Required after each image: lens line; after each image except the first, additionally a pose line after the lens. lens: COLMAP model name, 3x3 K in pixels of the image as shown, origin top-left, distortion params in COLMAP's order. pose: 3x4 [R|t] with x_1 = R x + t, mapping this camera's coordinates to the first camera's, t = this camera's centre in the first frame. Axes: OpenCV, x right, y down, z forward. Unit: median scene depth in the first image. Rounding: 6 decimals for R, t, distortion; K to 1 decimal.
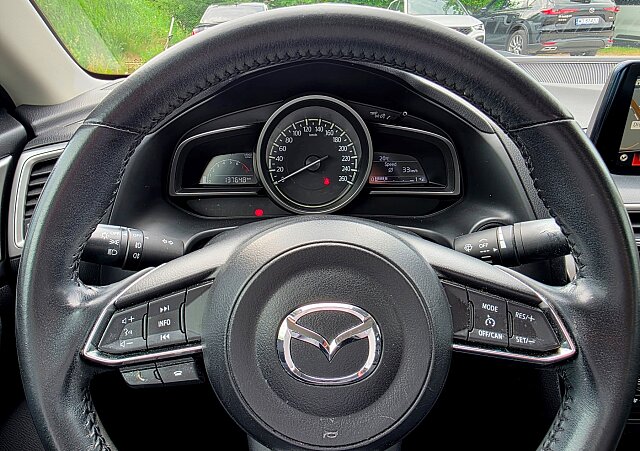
lens RADIAL K [[443.5, 0, 292.3], [0, 443.5, 213.7], [0, 0, 1]] dist [-0.002829, -0.002837]
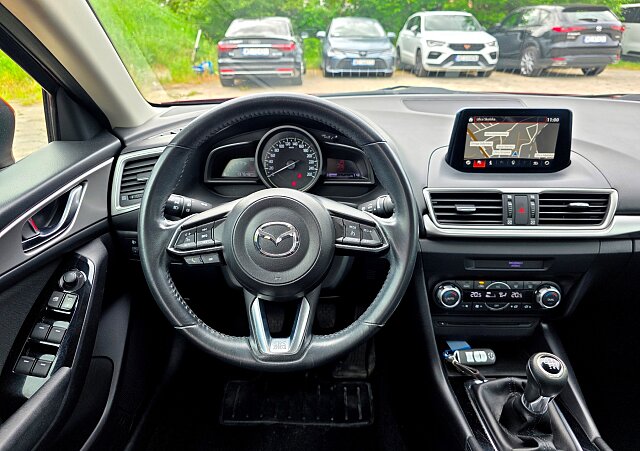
lens RADIAL K [[449.6, 0, 320.0], [0, 449.6, 225.5], [0, 0, 1]] dist [0.007981, 0.001863]
pose [[0.999927, 0.010301, 0.006307, 0.169143], [-0.010325, 0.999940, 0.003668, 0.122742], [-0.006269, -0.003733, 0.999973, -0.782487]]
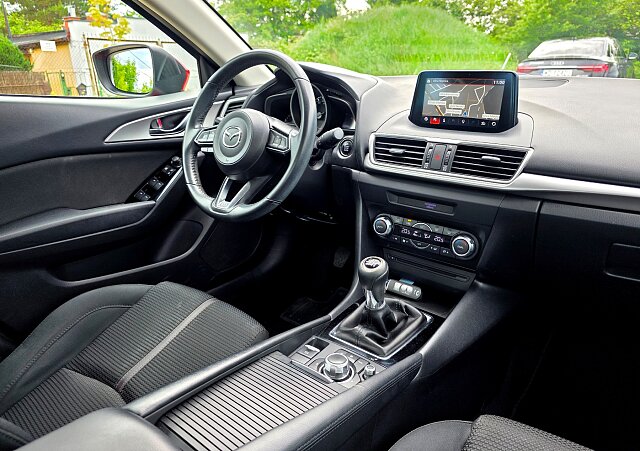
lens RADIAL K [[450.2, 0, 320.0], [0, 450.2, 225.5], [0, 0, 1]] dist [0.034098, -0.002008]
pose [[0.780491, 0.217137, -0.586246, 1.749541], [-0.246889, 0.968578, 0.030054, 0.415650], [0.574351, 0.121280, 0.809575, -0.918362]]
